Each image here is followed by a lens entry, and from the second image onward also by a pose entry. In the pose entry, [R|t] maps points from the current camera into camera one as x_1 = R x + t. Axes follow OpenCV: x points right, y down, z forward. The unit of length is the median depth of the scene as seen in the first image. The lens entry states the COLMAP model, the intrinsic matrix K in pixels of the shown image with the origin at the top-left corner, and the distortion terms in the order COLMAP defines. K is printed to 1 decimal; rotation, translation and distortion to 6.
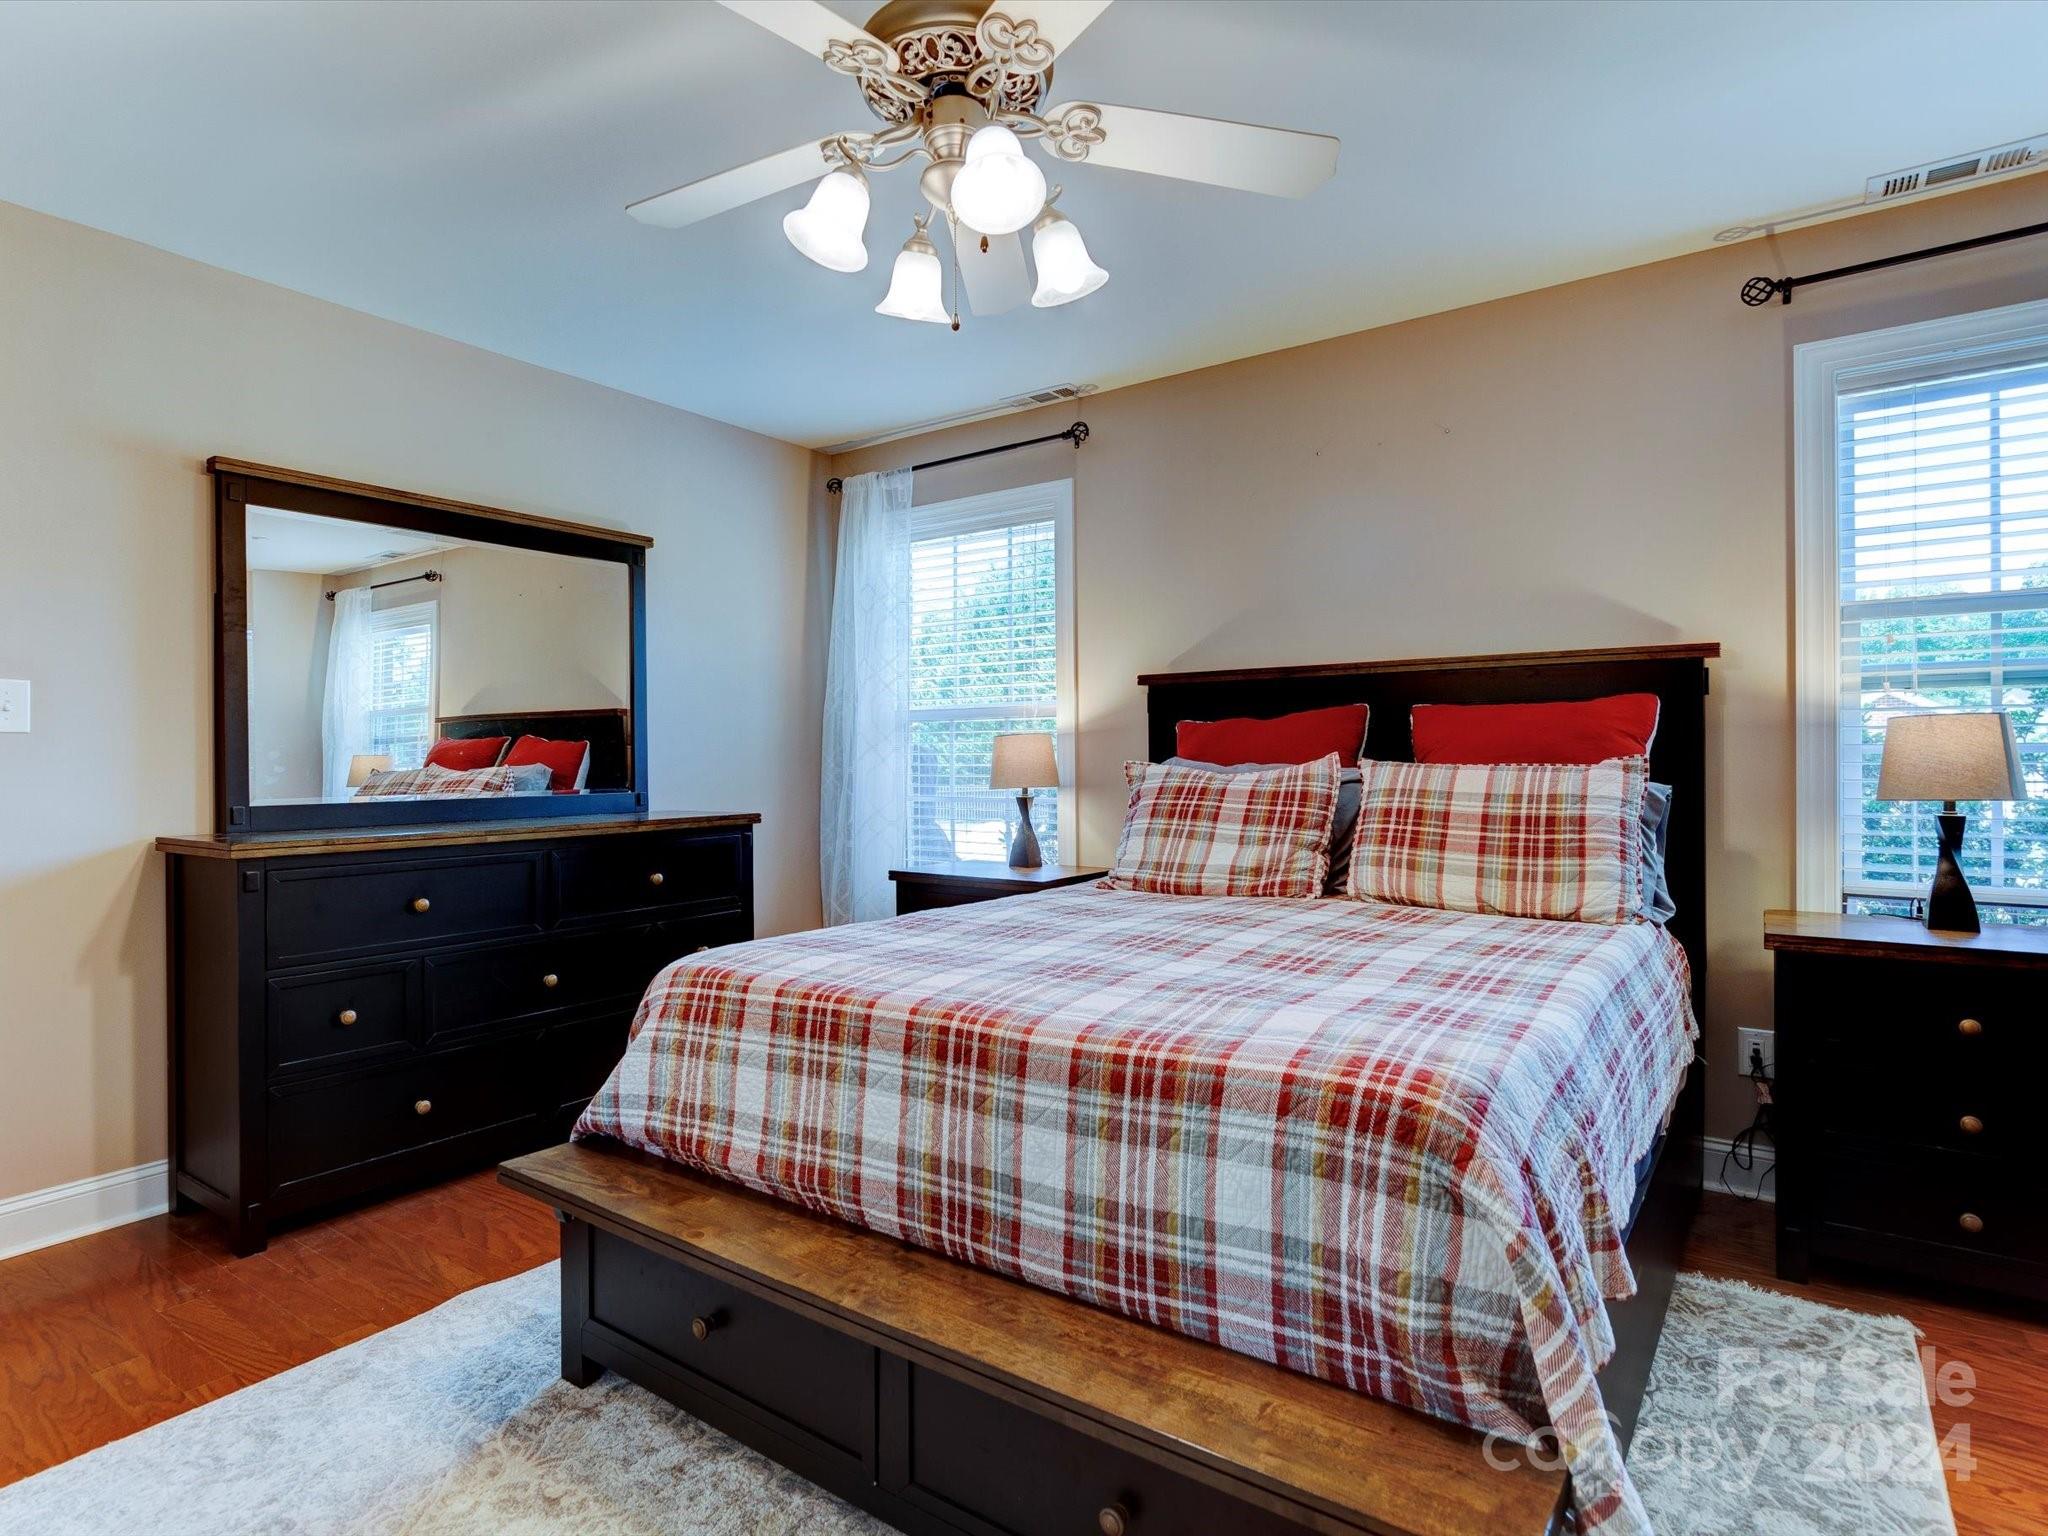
lens RADIAL K [[1054.3, 0, 1012.3], [0, 1054.3, 758.5], [0, 0, 1]] dist [-0.002672, 0.001058]
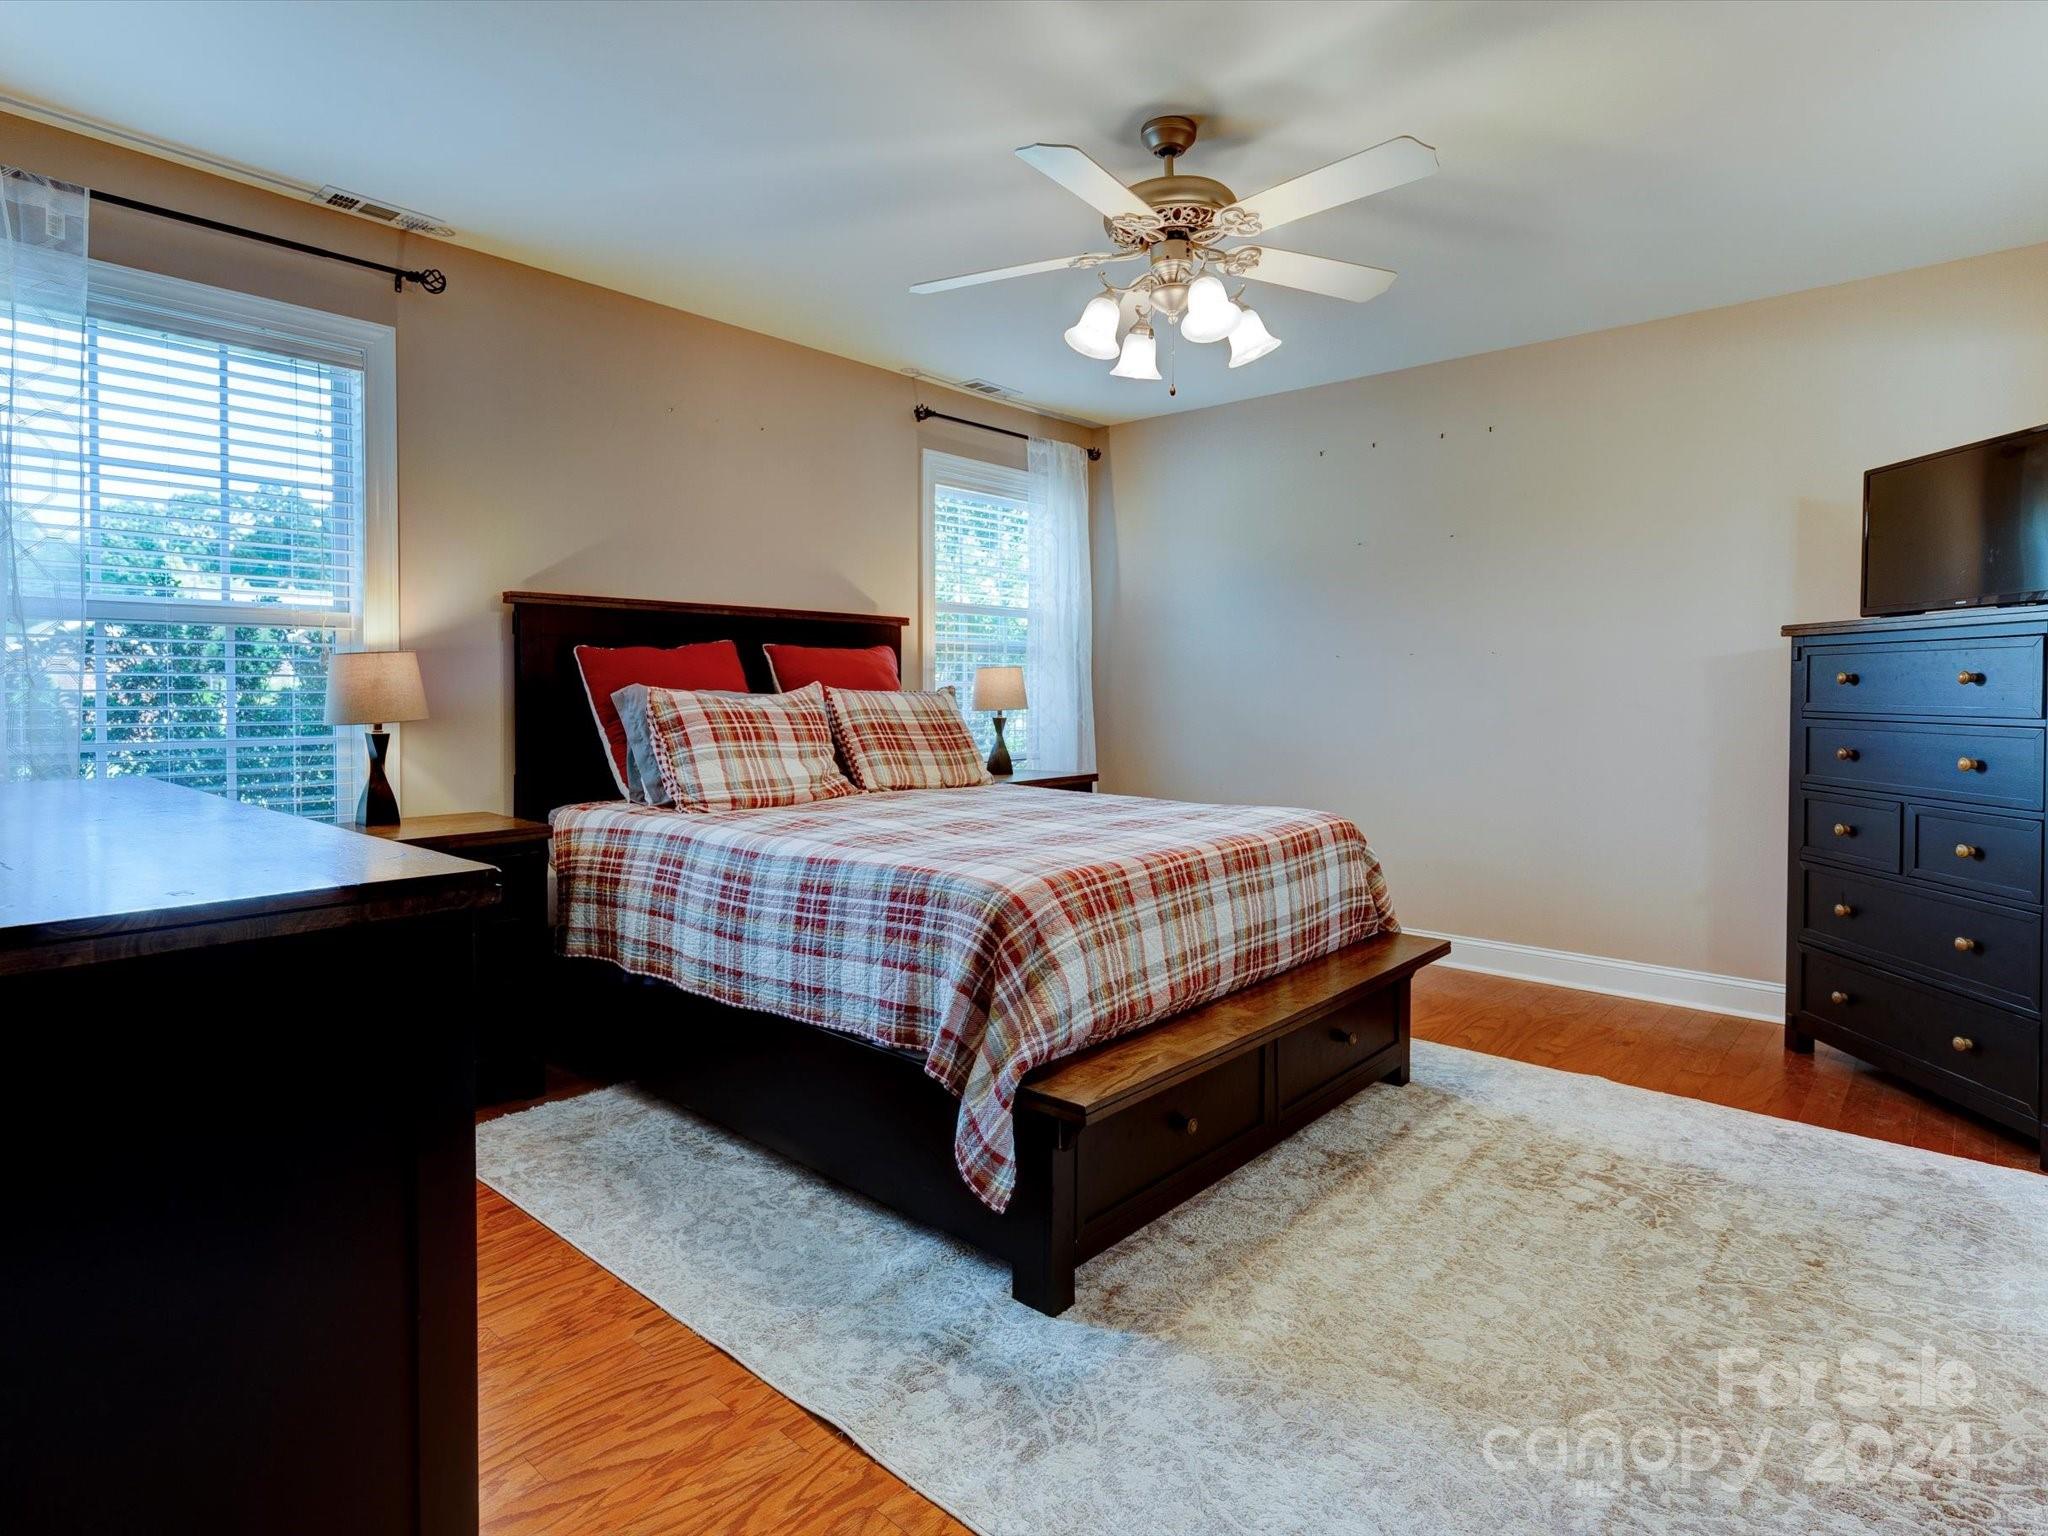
lens RADIAL K [[1055.8, 0, 1026.3], [0, 1055.8, 683.3], [0, 0, 1]] dist [0.003272, 0.000655]
pose [[0.129828, 0.008748, 0.991498, -0.983693], [-0.005588, 0.999952, -0.008091, 0.006124], [-0.991521, -0.004490, 0.129871, 0.632143]]
